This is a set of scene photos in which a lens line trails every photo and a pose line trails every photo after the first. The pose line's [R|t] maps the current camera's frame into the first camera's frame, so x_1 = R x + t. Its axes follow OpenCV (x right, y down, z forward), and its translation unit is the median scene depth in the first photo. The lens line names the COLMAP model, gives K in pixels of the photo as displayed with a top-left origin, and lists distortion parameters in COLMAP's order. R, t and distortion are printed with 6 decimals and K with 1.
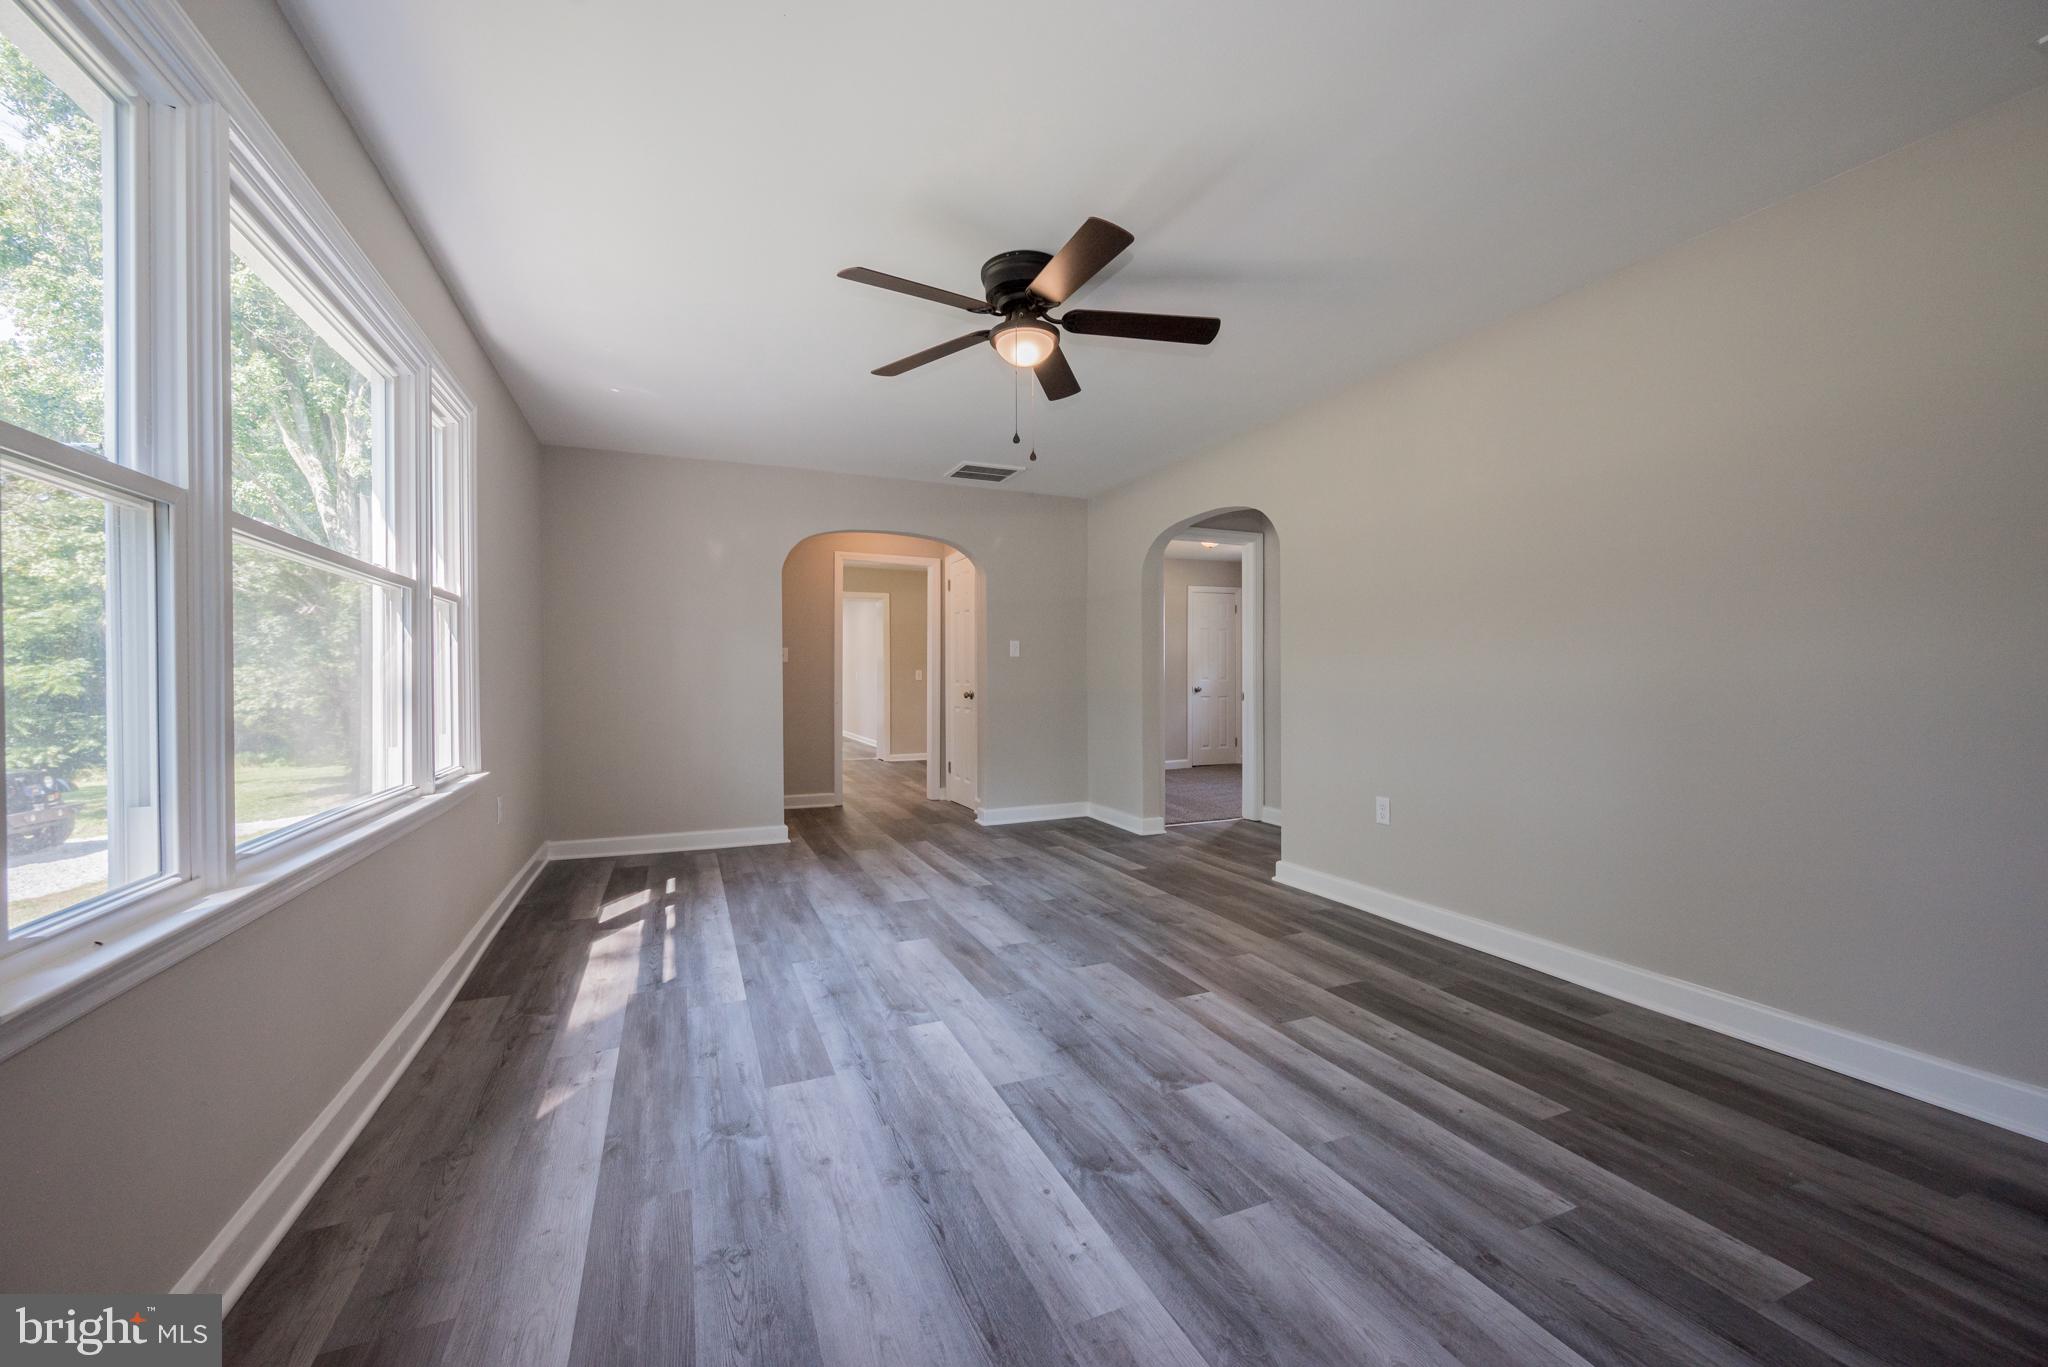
lens RADIAL K [[804.1, 0, 1031.4], [0, 804.1, 680.7], [0, 0, 1]] dist [-0.000517, -0.000549]
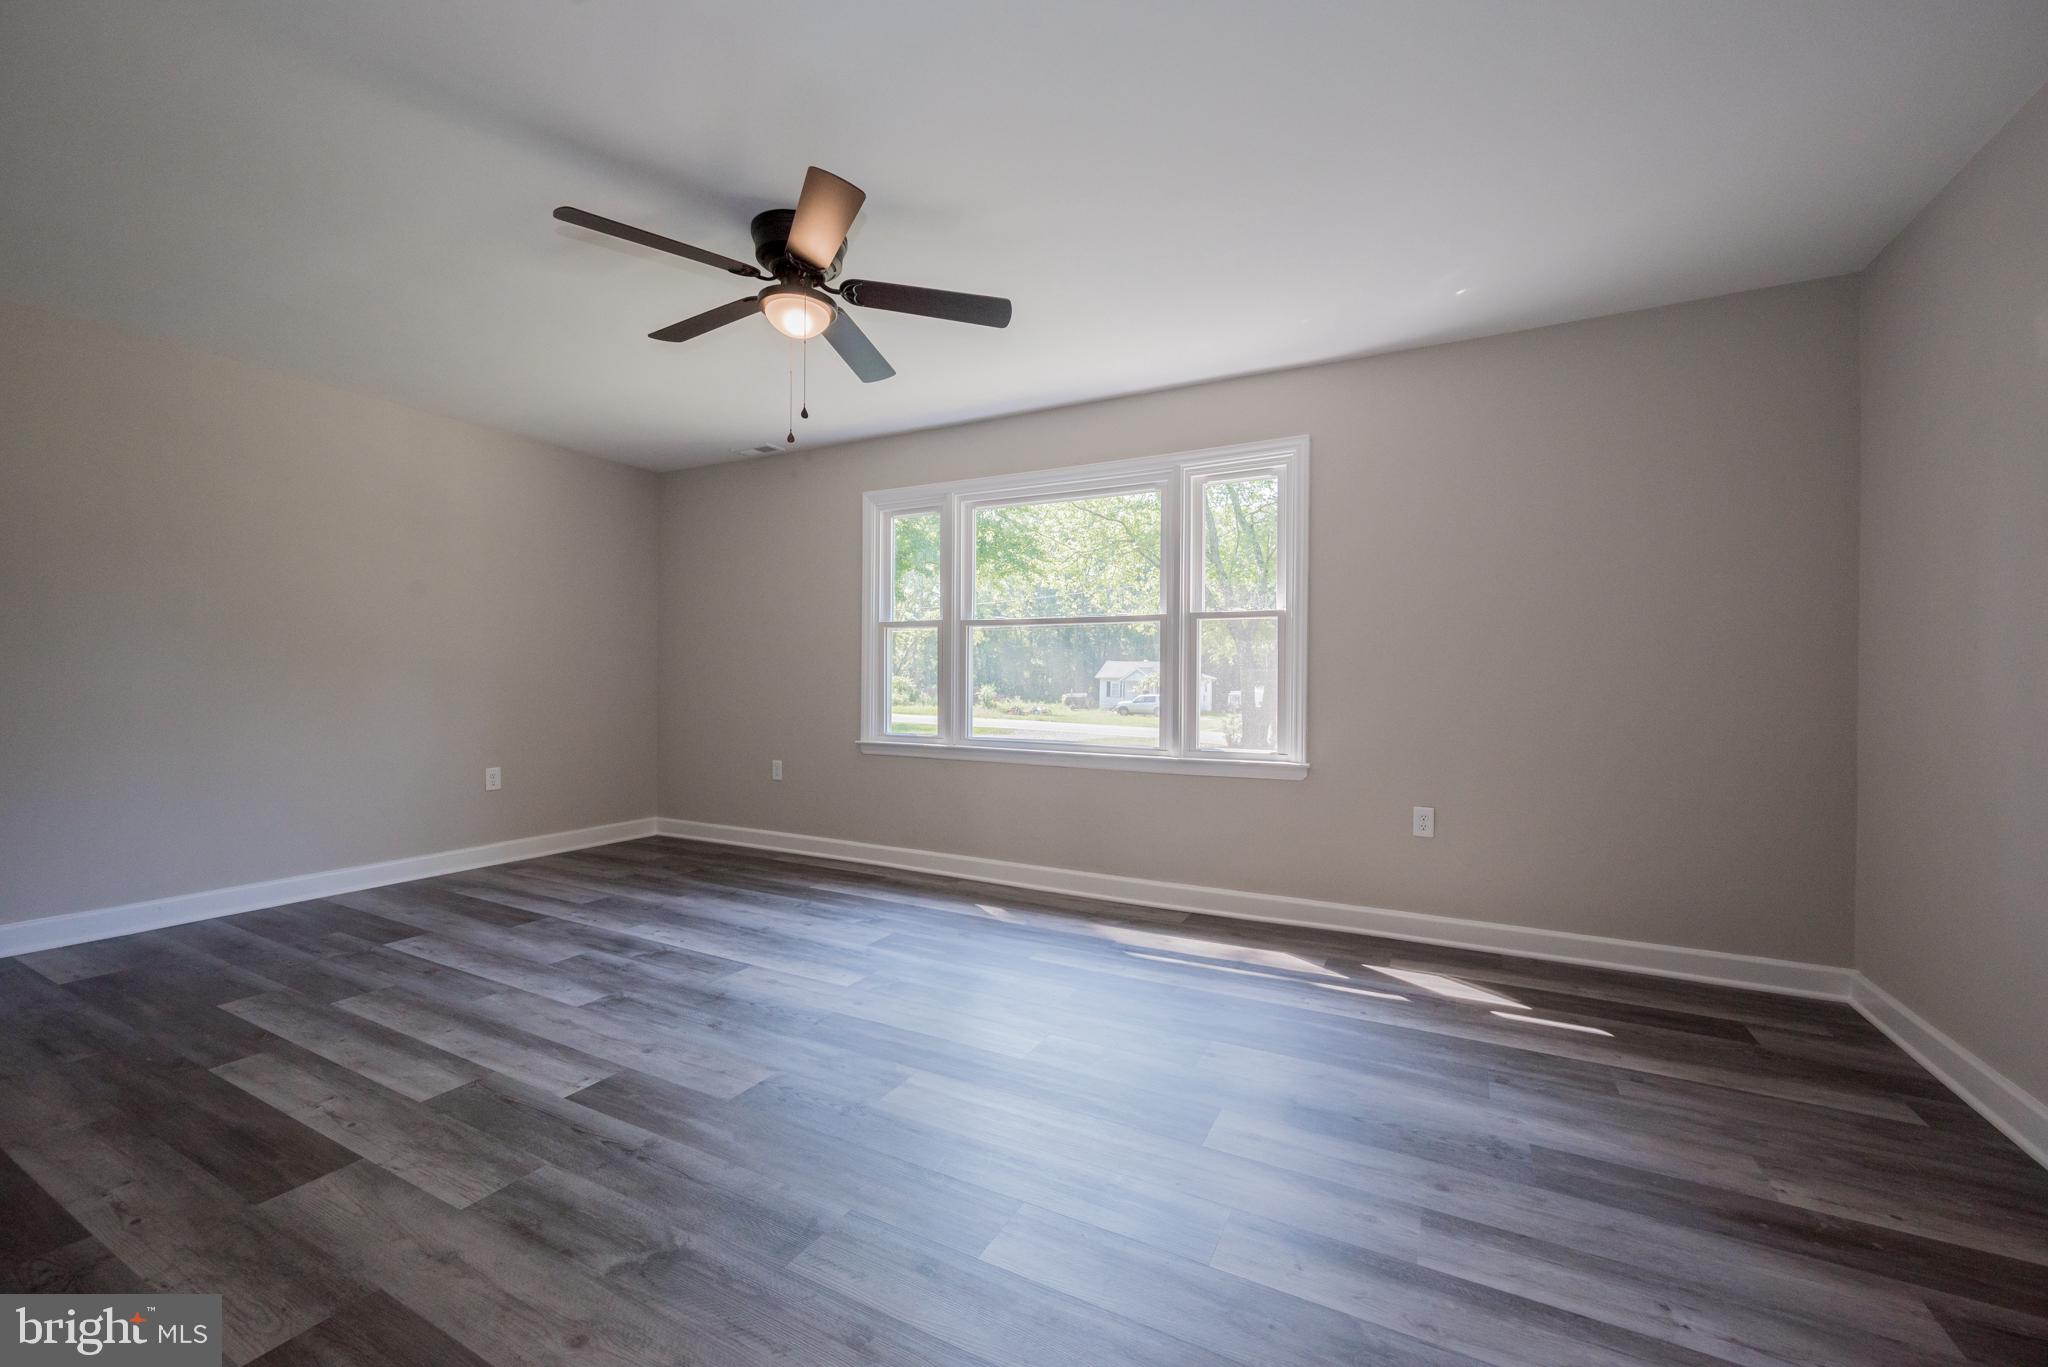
lens RADIAL K [[804.1, 0, 1031.7], [0, 804.1, 682.4], [0, 0, 1]] dist [-0.000517, -0.000549]
pose [[-0.778635, 0.001242, -0.627476, 0.354755], [-0.006290, 0.999932, 0.009785, -0.007286], [0.627446, 0.011566, -0.778574, 1.860940]]
